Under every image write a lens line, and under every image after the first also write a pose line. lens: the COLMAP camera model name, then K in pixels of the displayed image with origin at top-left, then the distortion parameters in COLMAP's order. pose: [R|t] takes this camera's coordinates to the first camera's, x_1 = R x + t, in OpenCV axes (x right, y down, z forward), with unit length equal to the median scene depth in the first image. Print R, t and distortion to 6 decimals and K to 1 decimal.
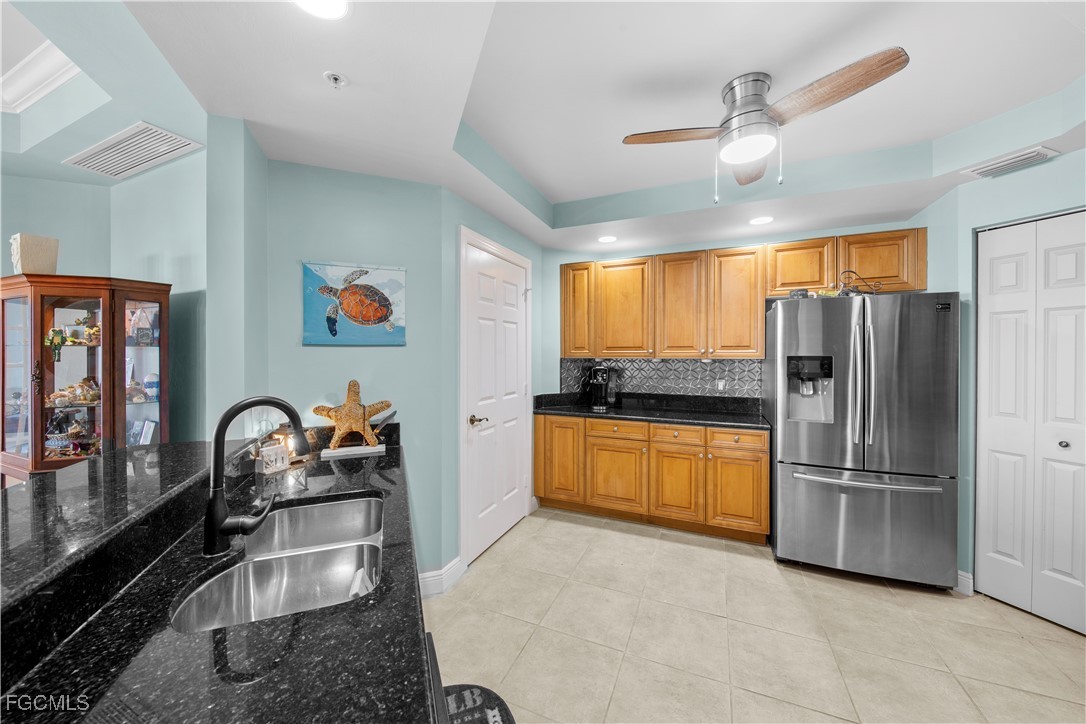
lens RADIAL K [[390.9, 0, 534.5], [0, 390.9, 355.9], [0, 0, 1]] dist [0.001165, -0.003271]
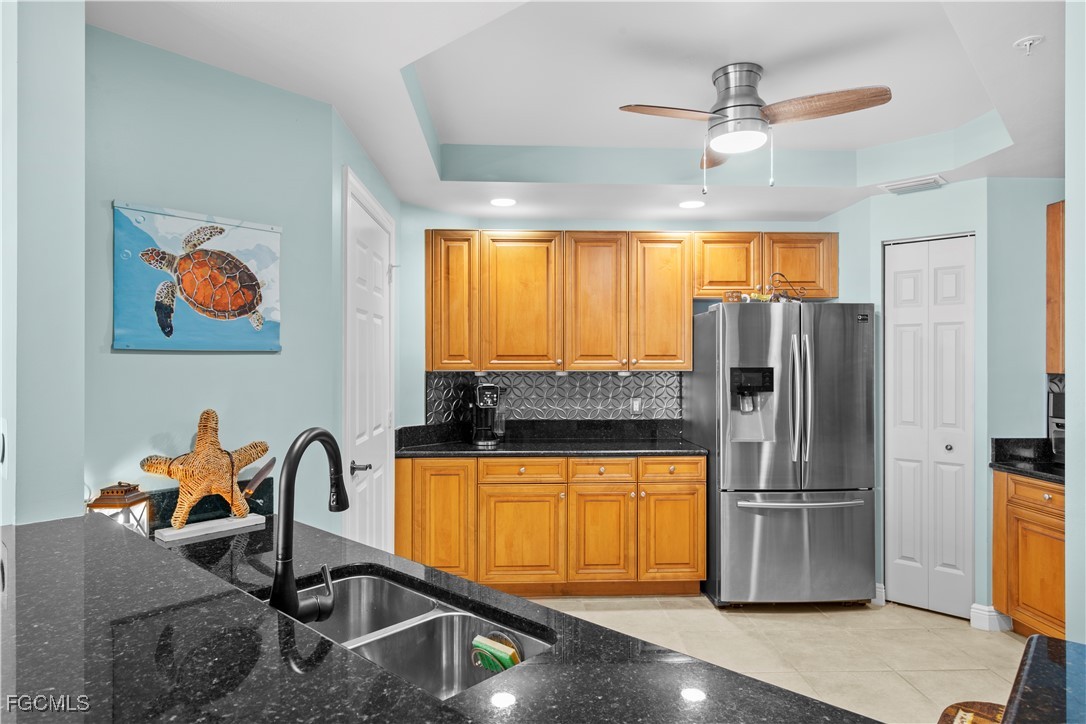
lens RADIAL K [[654.2, 0, 538.9], [0, 654.2, 363.2], [0, 0, 1]] dist [0.008052, 0.002010]
pose [[0.892967, 0.000394, 0.450122, -0.346136], [0.002547, 0.999979, -0.005928, -0.001616], [-0.450115, 0.006440, 0.892947, -0.095090]]
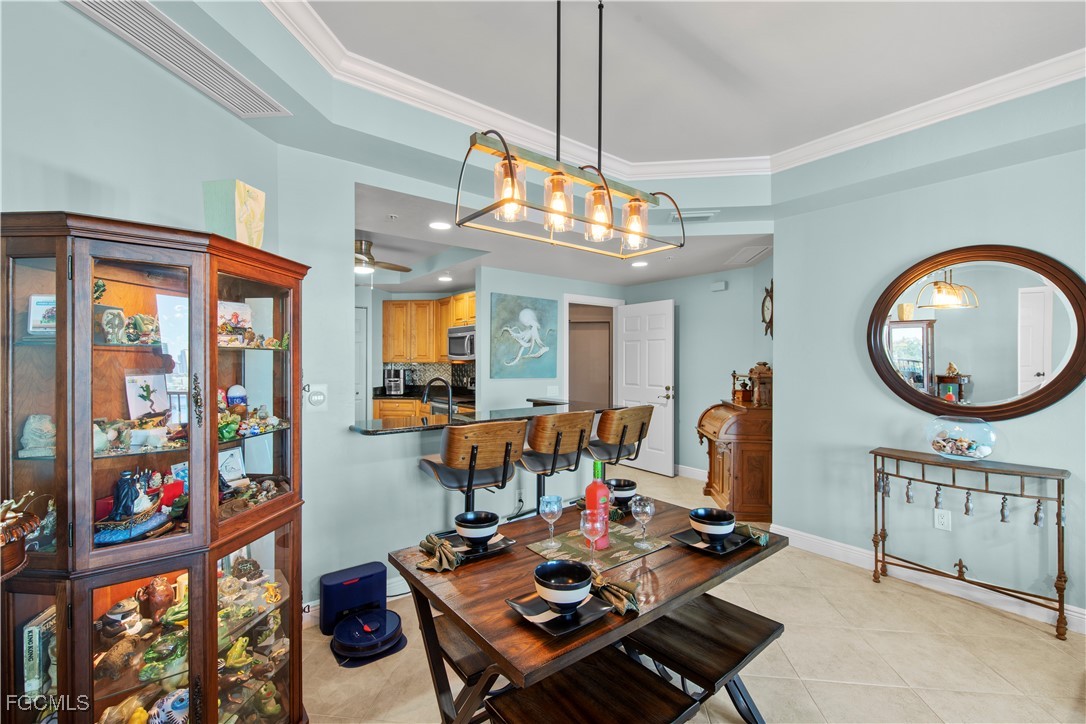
lens RADIAL K [[456.8, 0, 547.1], [0, 456.8, 360.9], [0, 0, 1]] dist [0.006627, -0.004185]
pose [[-0.298997, -0.000643, 0.954254, -1.446442], [0.001788, 0.999998, 0.001234, 0.003357], [-0.954252, 0.002076, -0.298995, 0.468269]]
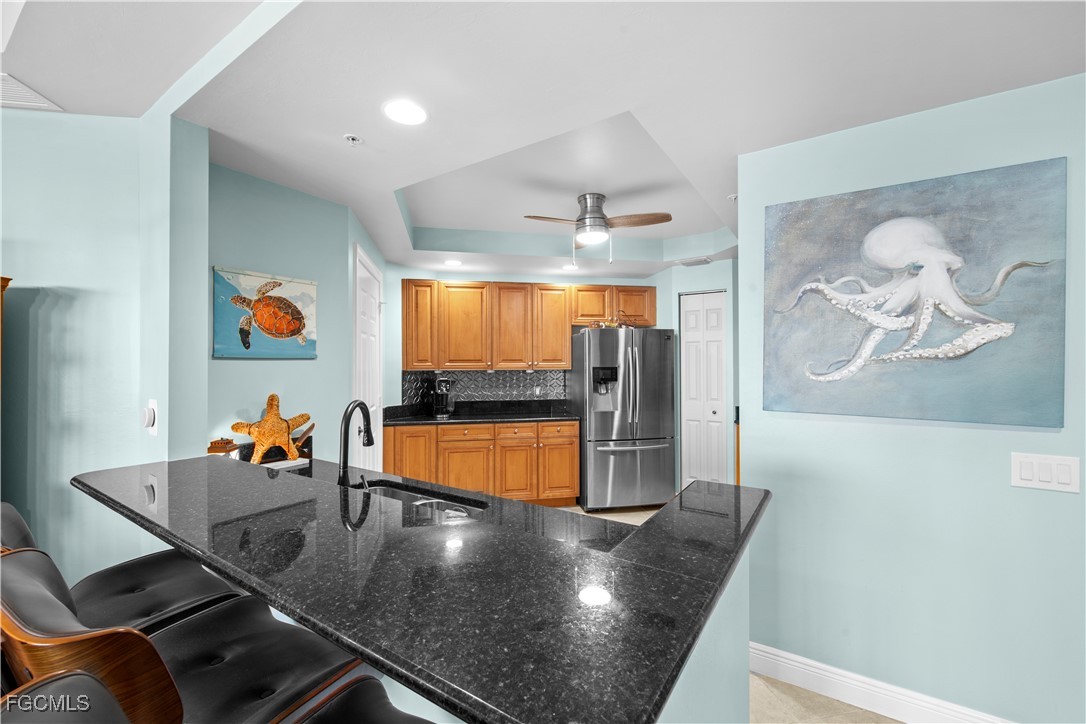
lens RADIAL K [[456.8, 0, 544.0], [0, 456.8, 361.3], [0, 0, 1]] dist [0.006627, -0.004185]
pose [[0.815044, 0.001497, 0.579397, -0.429330], [0.007248, 0.999892, -0.012780, -0.000580], [-0.579354, 0.014615, 0.814945, -0.245375]]
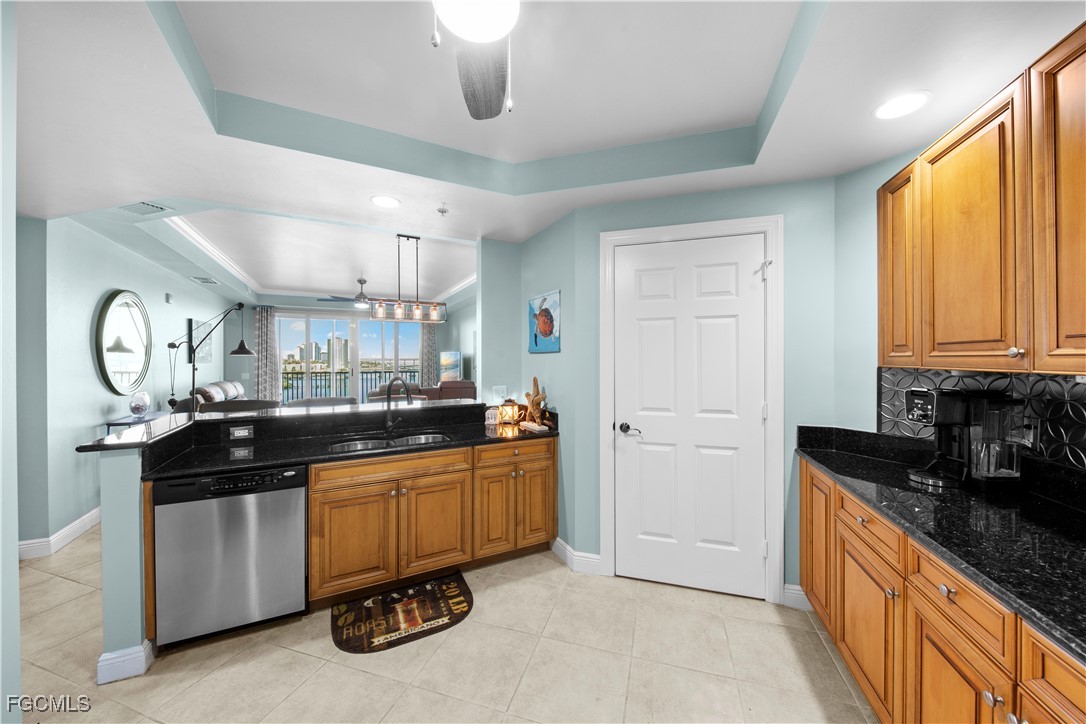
lens RADIAL K [[390.9, 0, 544.3], [0, 390.9, 358.1], [0, 0, 1]] dist [0.001165, -0.003271]
pose [[0.109277, -0.000414, -0.994011, 0.715832], [-0.004192, 0.999991, -0.000878, -0.004611], [0.994003, 0.004263, 0.109274, 0.654819]]
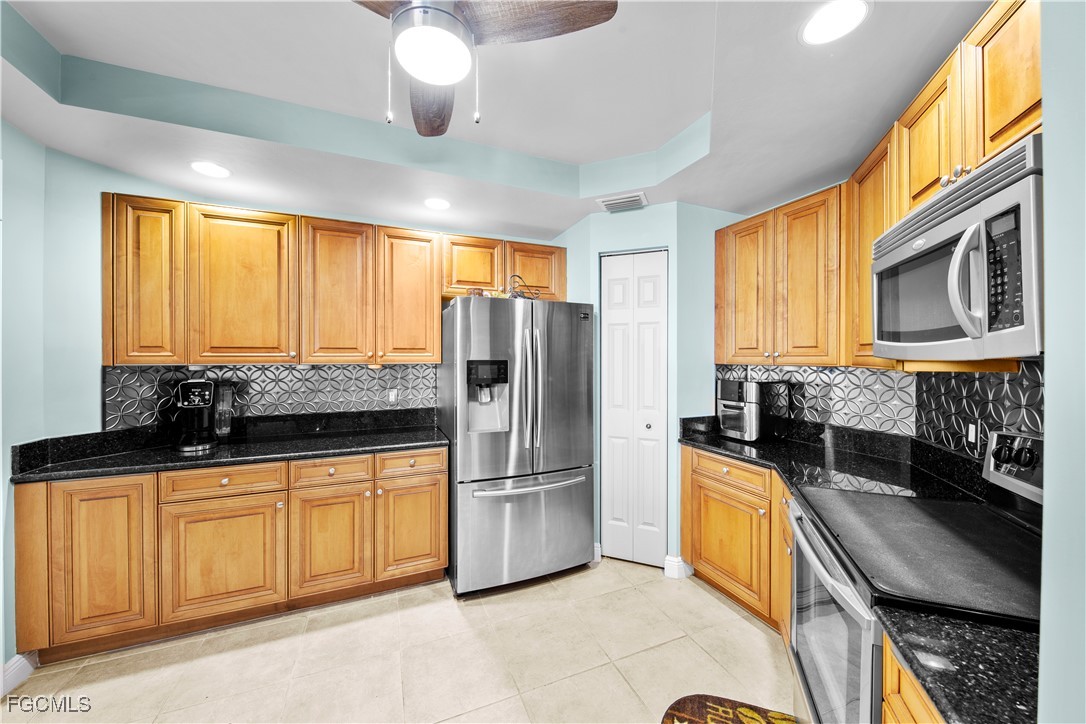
lens RADIAL K [[390.9, 0, 550.4], [0, 390.9, 357.5], [0, 0, 1]] dist [0.001165, -0.003271]
pose [[0.668810, -0.000862, 0.743432, 0.107440], [0.004426, 0.999986, -0.002822, -0.002274], [-0.743420, 0.005178, 0.668805, 0.245714]]
